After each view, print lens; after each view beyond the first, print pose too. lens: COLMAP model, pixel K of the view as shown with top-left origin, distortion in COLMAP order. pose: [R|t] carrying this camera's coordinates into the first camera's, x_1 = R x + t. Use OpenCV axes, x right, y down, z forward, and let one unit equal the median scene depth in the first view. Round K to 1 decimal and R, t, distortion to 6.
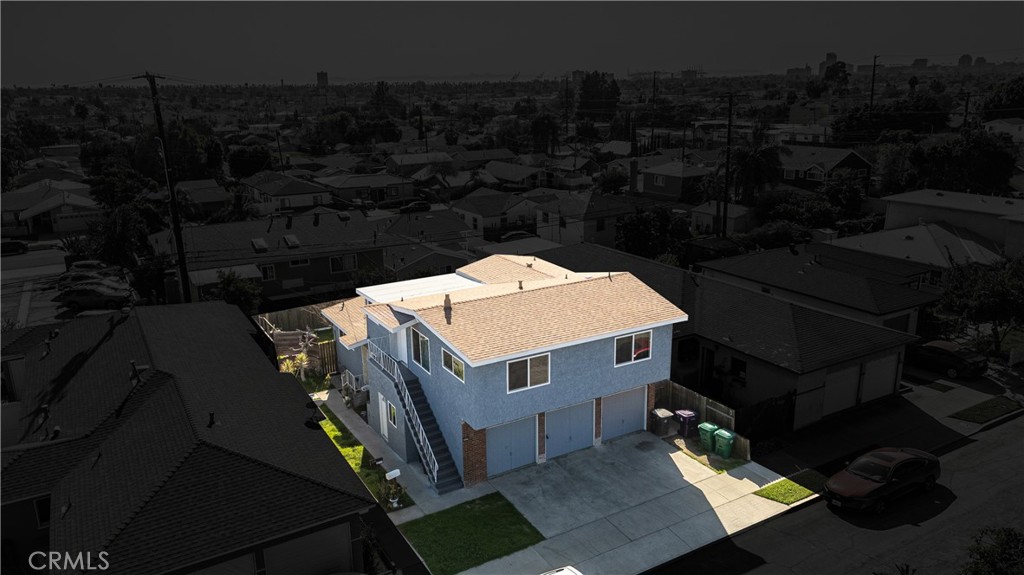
lens RADIAL K [[737.1, 0, 512.0], [0, 737.1, 287.5], [0, 0, 1]] dist [0.055951, -0.064385]
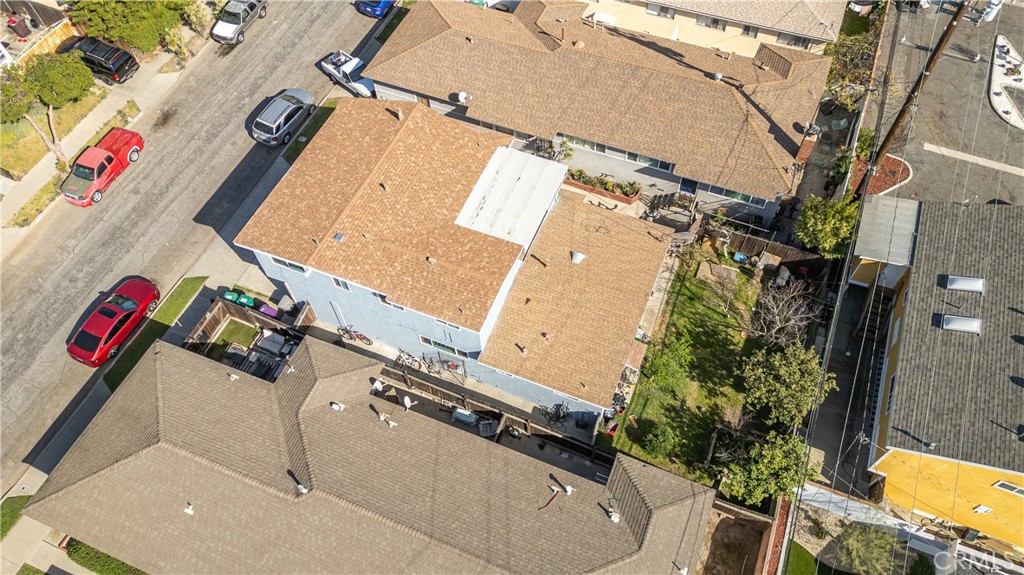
lens RADIAL K [[720.4, 0, 517.2], [0, 720.4, 281.4], [0, 0, 1]] dist [0.060659, -0.055764]
pose [[-0.798366, 0.520850, -0.302203, 0.264402], [-0.125422, 0.347020, 0.929433, -1.017232], [0.588966, 0.779931, -0.211723, 1.555932]]
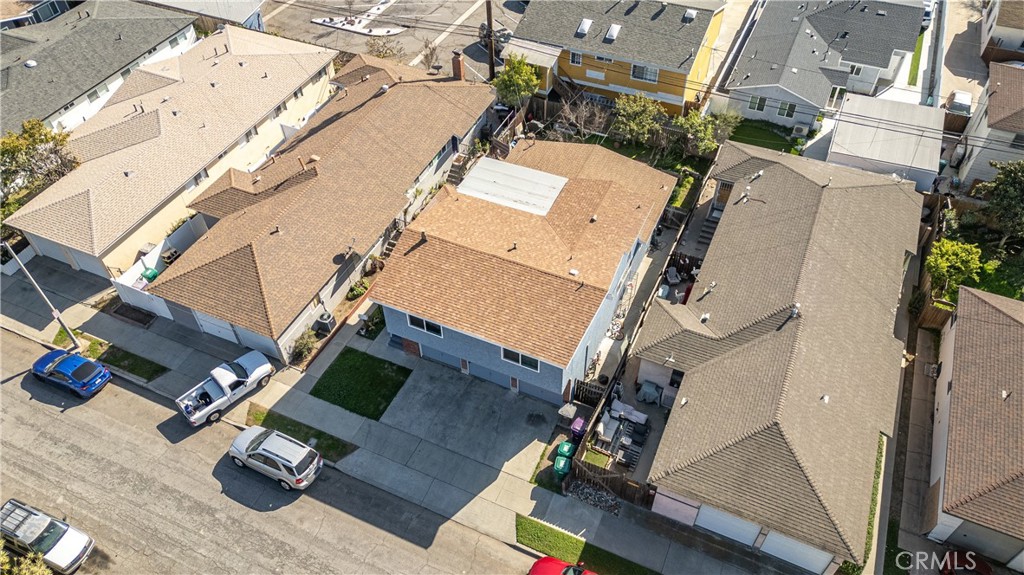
lens RADIAL K [[741.6, 0, 498.8], [0, 741.6, 287.7], [0, 0, 1]] dist [0.065134, -0.062396]
pose [[0.564371, 0.602343, -0.564508, 0.724531], [-0.207427, 0.765351, 0.609271, -0.684482], [0.799037, -0.226761, 0.556884, 0.374016]]
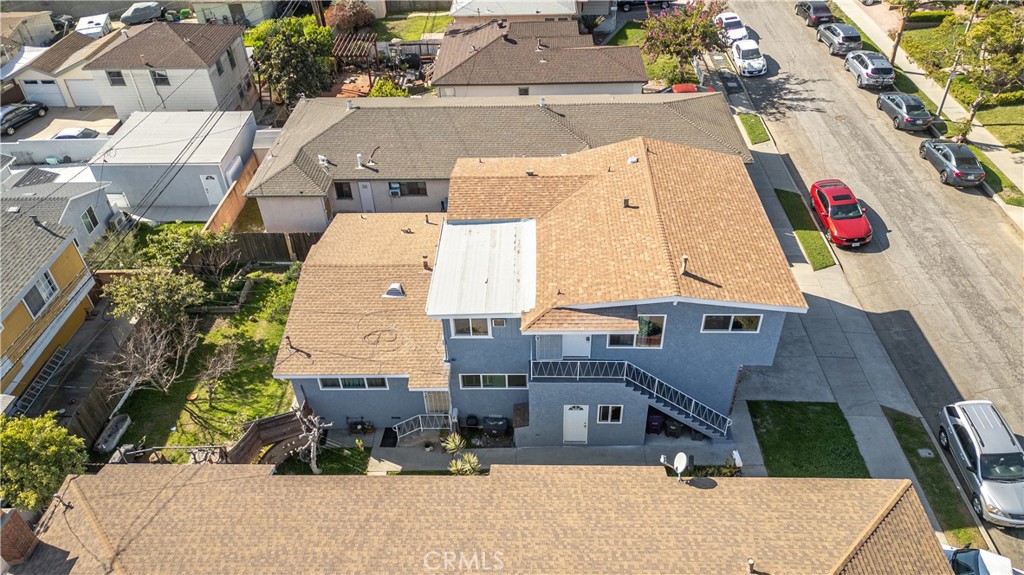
lens RADIAL K [[720.4, 0, 517.2], [0, 720.4, 281.4], [0, 0, 1]] dist [0.060659, -0.055764]
pose [[0.529803, -0.523553, 0.667234, -0.720823], [0.242635, 0.847404, 0.472266, -0.385111], [-0.812672, -0.088313, 0.575990, 0.665417]]
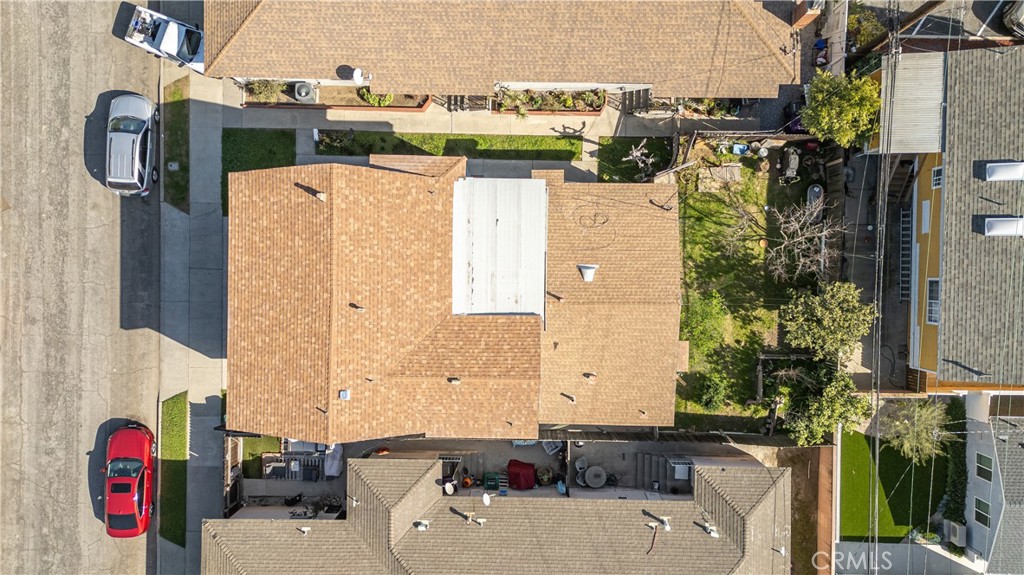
lens RADIAL K [[720.4, 0, 517.2], [0, 720.4, 281.4], [0, 0, 1]] dist [0.060659, -0.055764]
pose [[-0.521000, 0.852759, 0.036894, -0.156660], [-0.203561, -0.166112, 0.964868, -0.934774], [0.828928, 0.495186, 0.260133, 0.995419]]
